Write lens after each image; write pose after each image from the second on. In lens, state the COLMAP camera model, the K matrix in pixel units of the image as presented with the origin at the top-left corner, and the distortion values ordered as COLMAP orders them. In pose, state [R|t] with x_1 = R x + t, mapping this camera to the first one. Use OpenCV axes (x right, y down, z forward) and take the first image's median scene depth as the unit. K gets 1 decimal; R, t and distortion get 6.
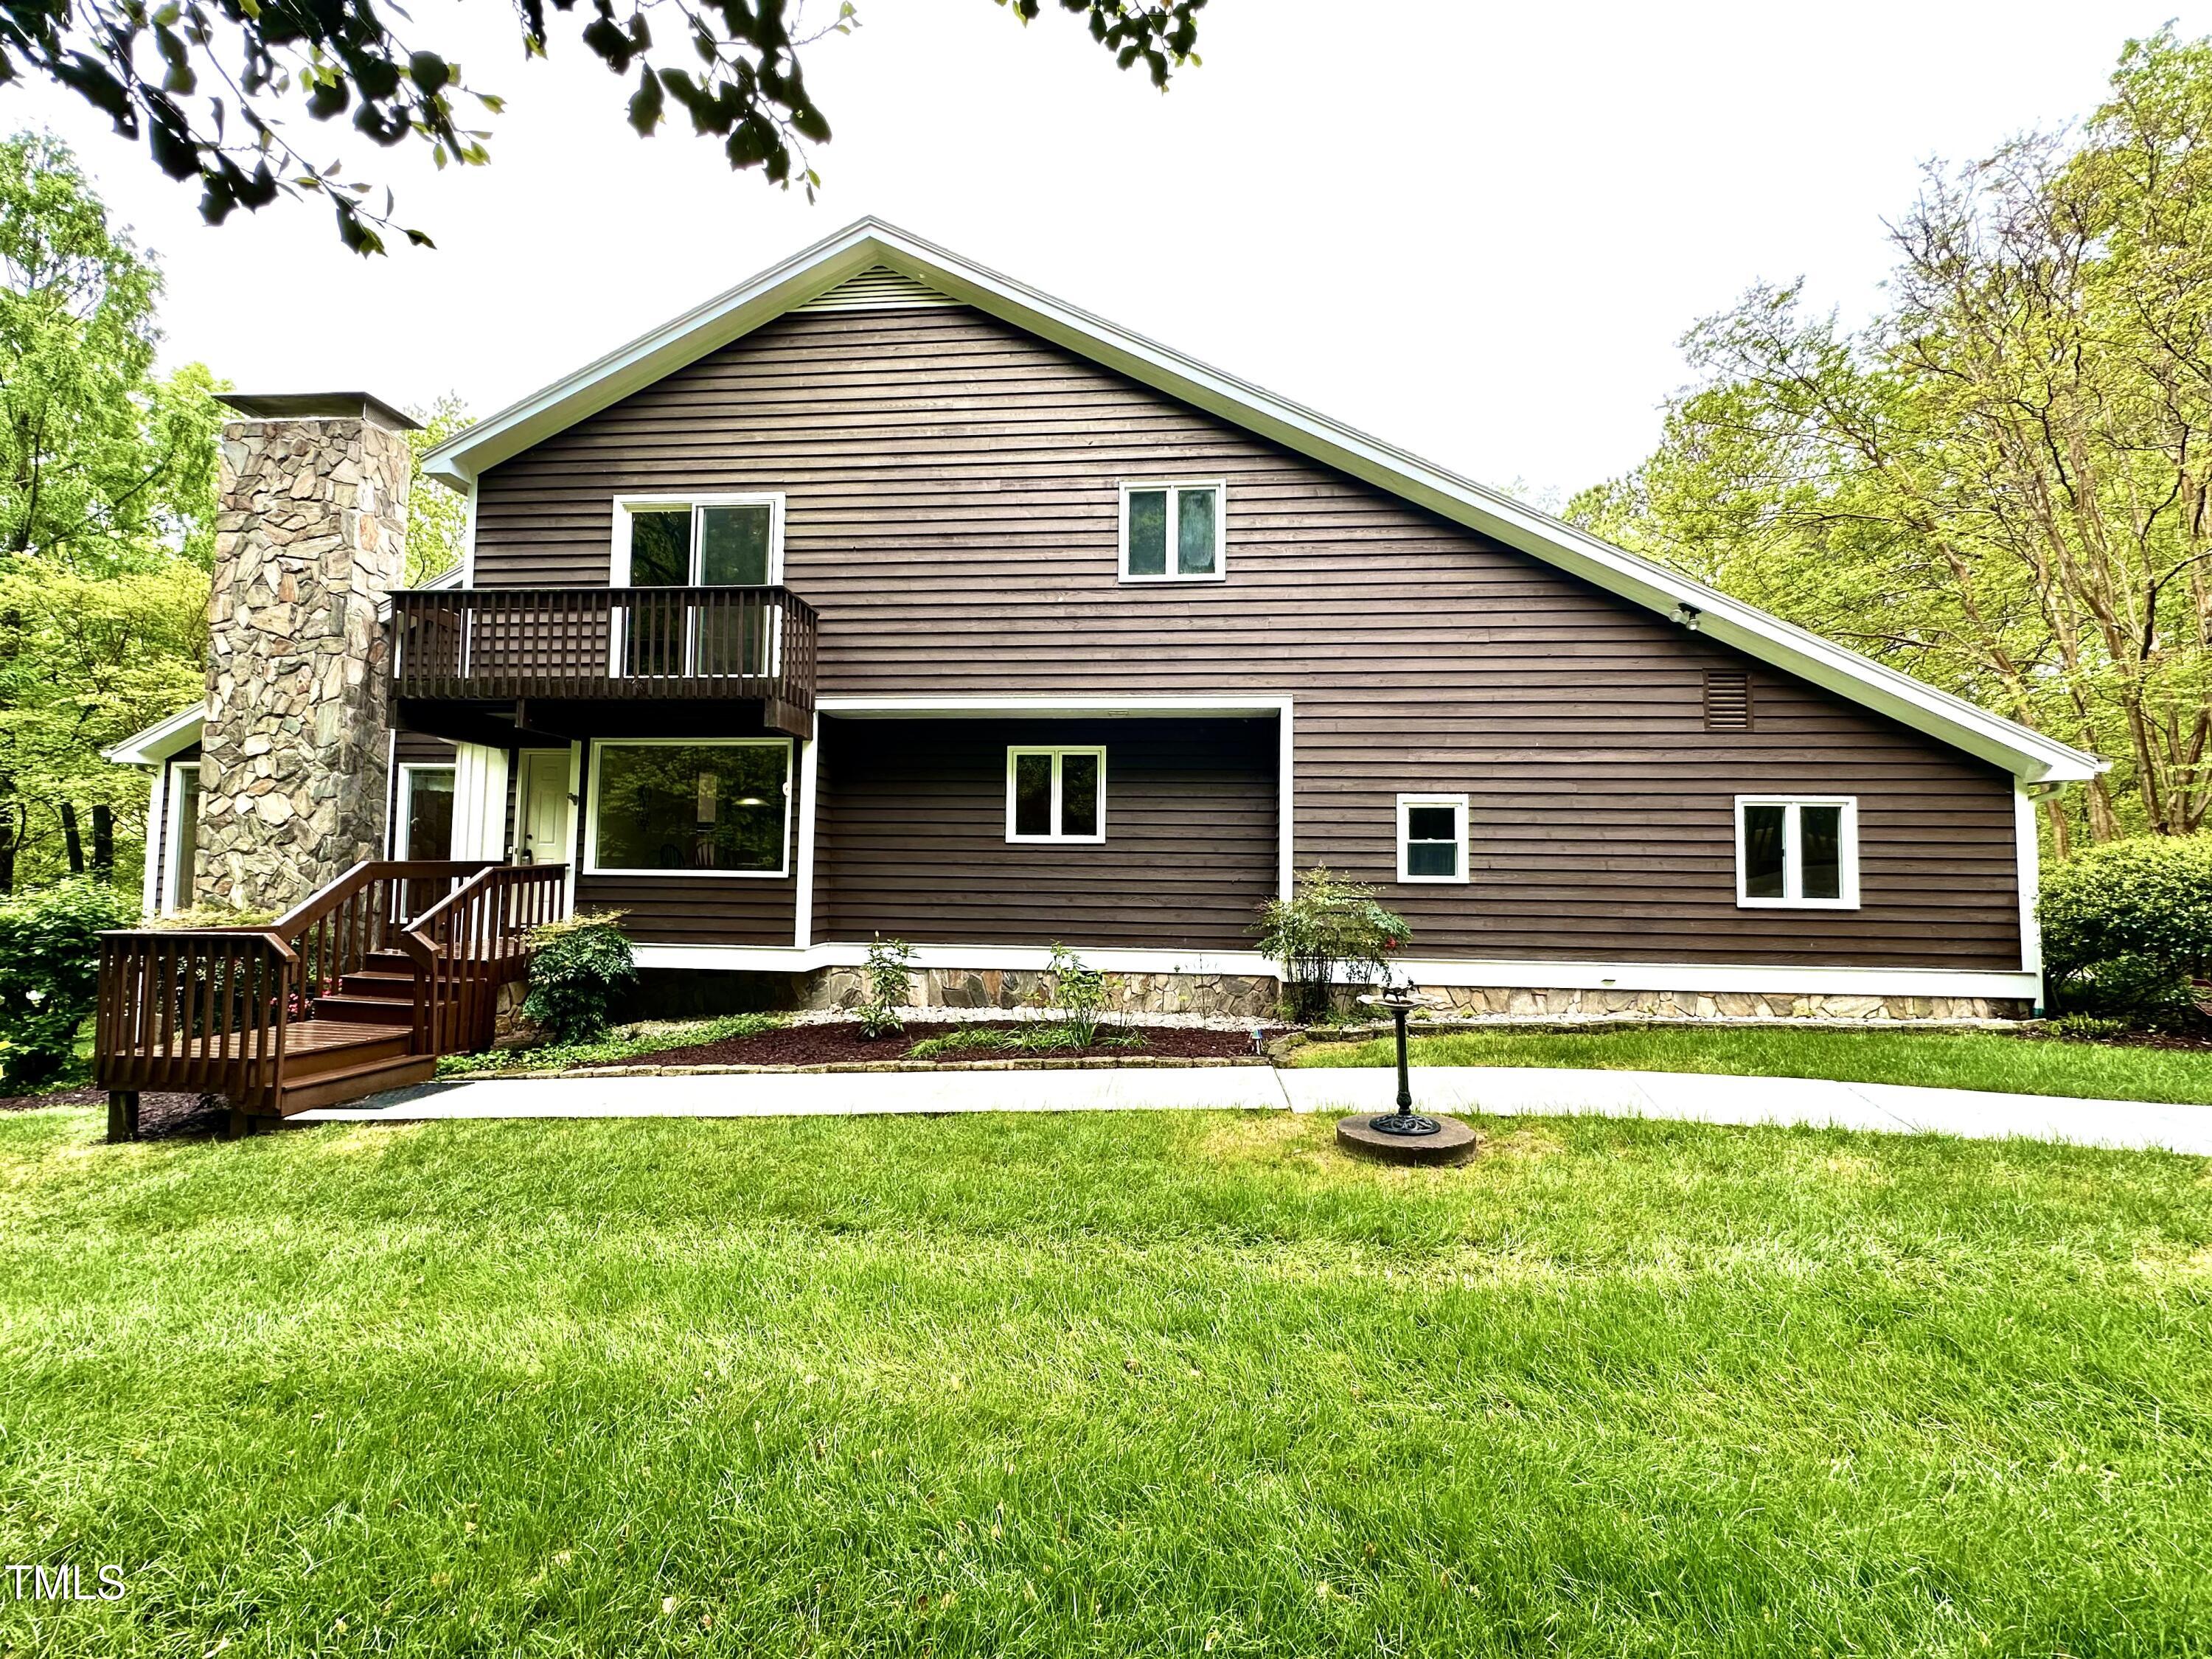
lens RADIAL K [[881.3, 0, 1106.0], [0, 881.3, 829.5], [0, 0, 1]] dist [-0.000290, -0.000060]
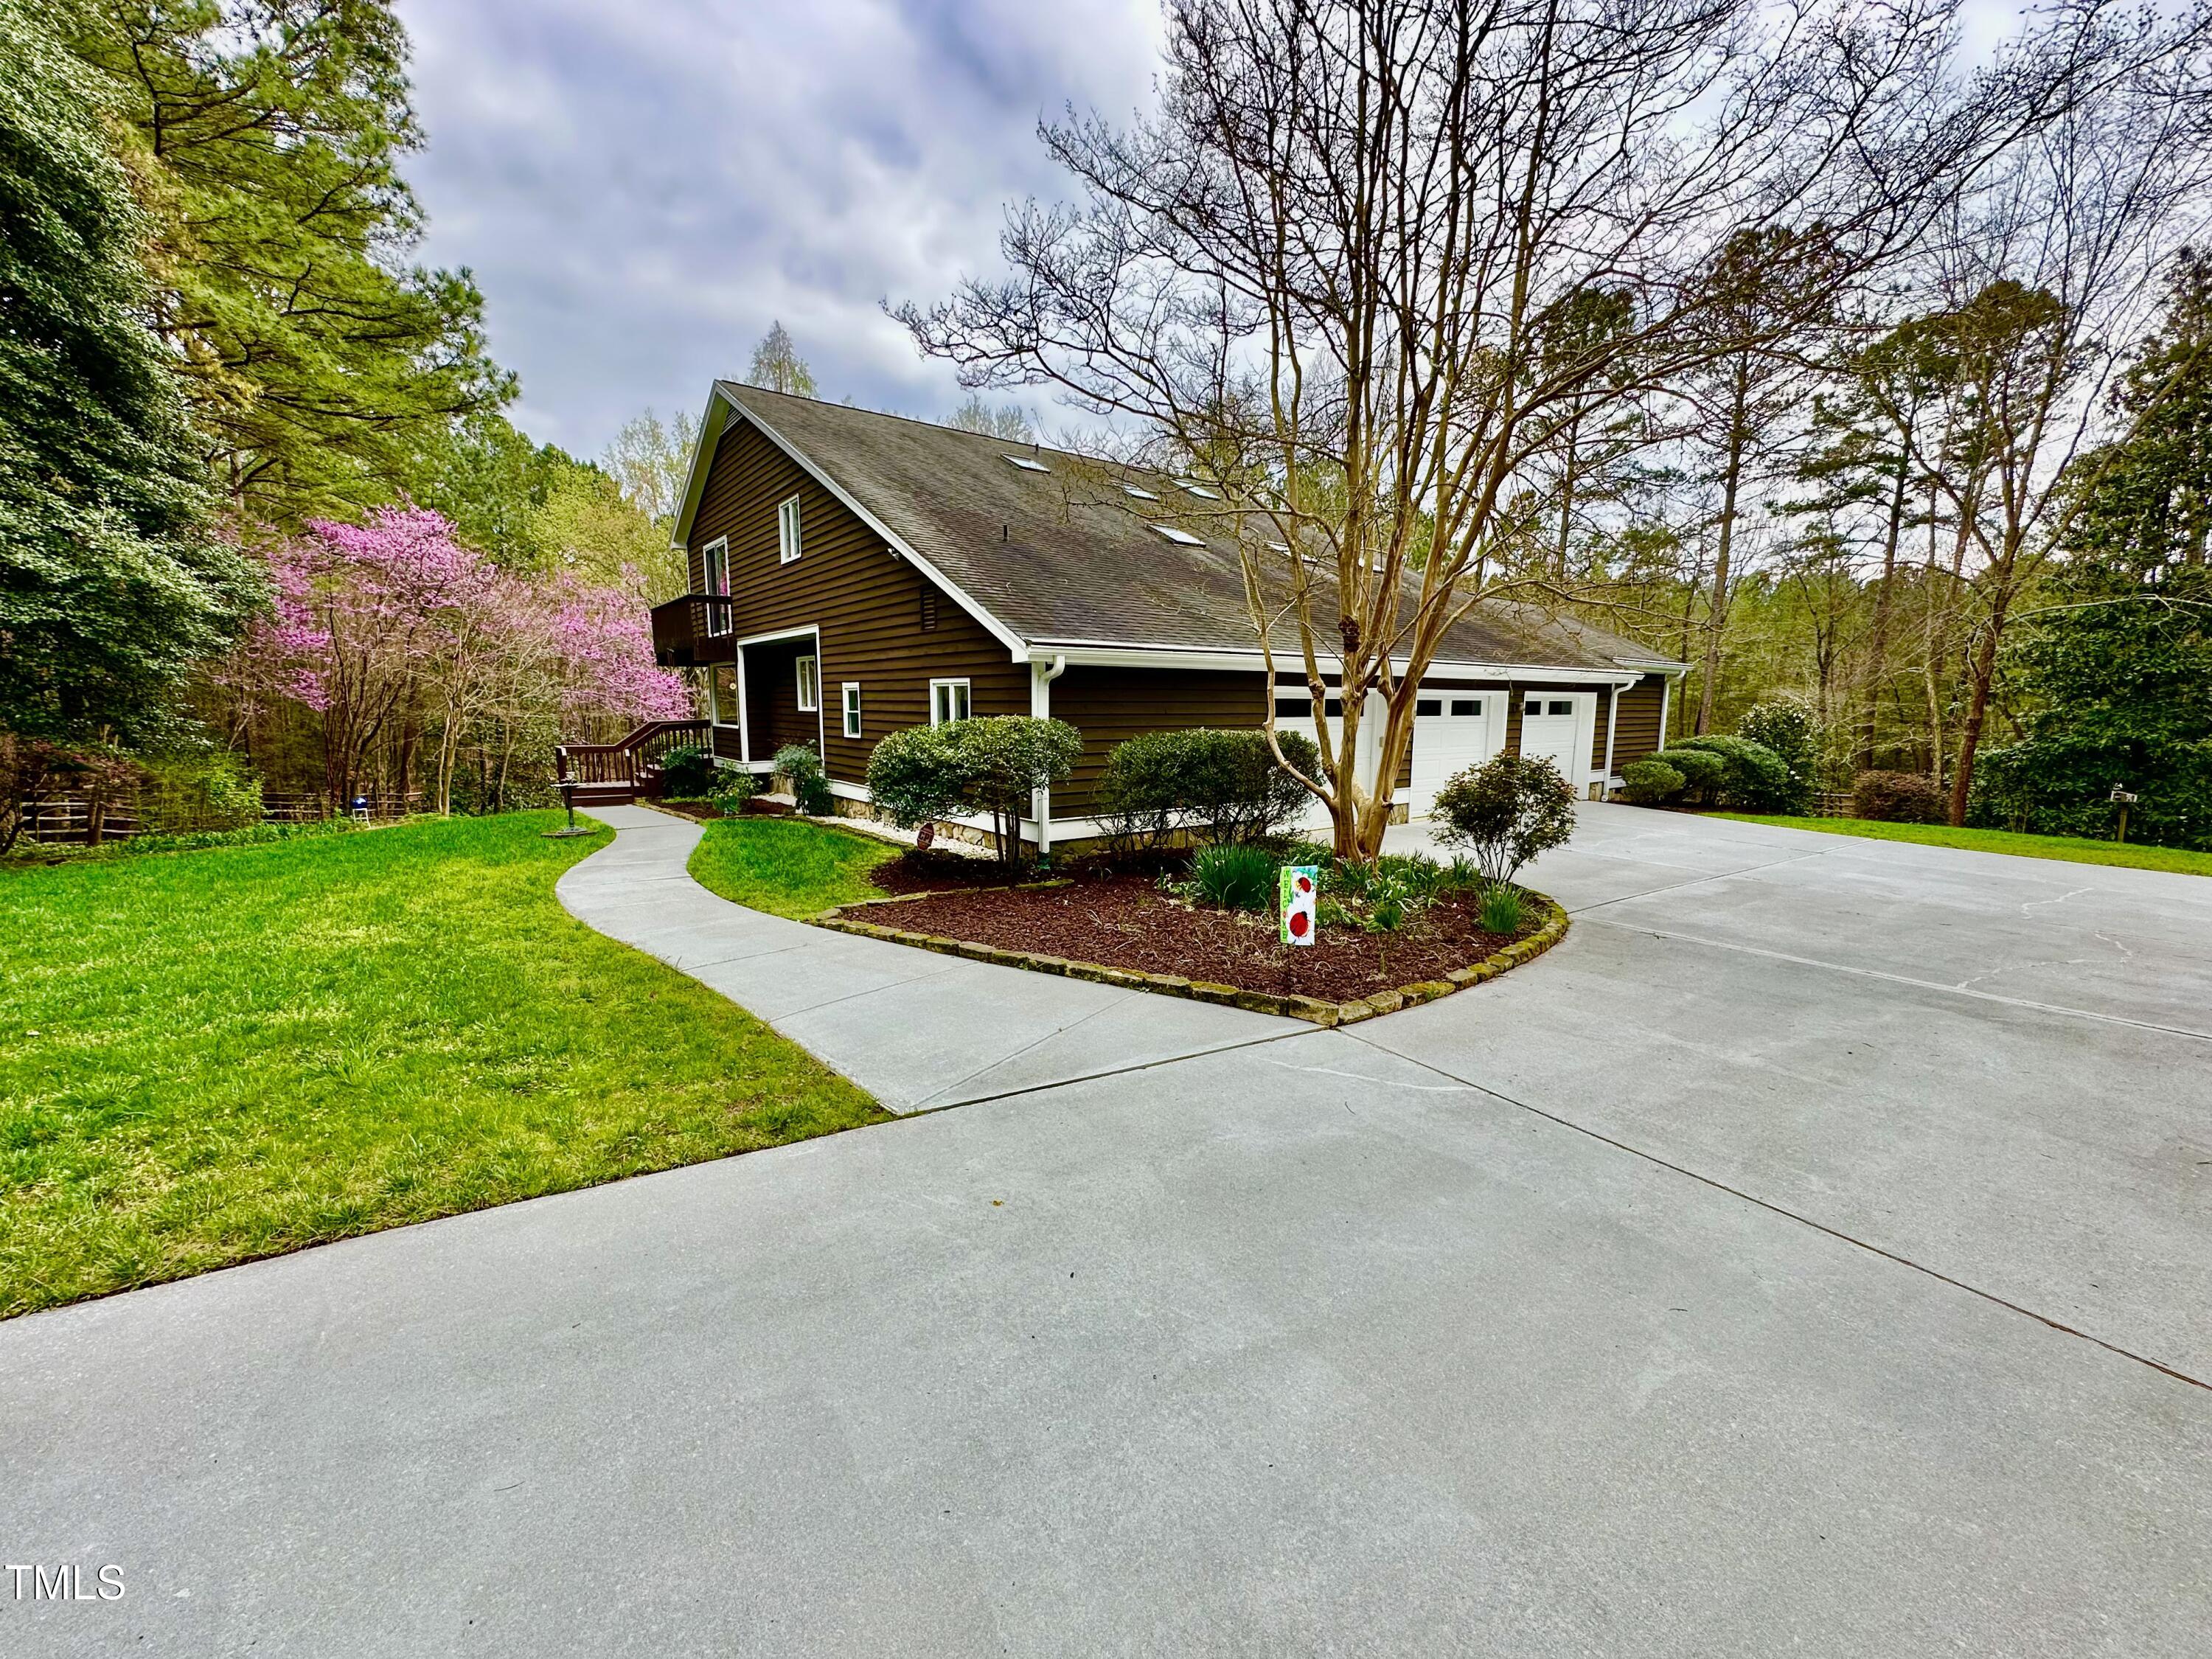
lens RADIAL K [[881.3, 0, 1106.0], [0, 881.3, 829.5], [0, 0, 1]] dist [-0.000290, -0.000060]
pose [[0.671995, 0.096700, -0.734215, 1.704551], [0.045438, 0.984186, 0.171211, -0.026520], [0.739160, -0.148414, 0.656974, 0.225703]]
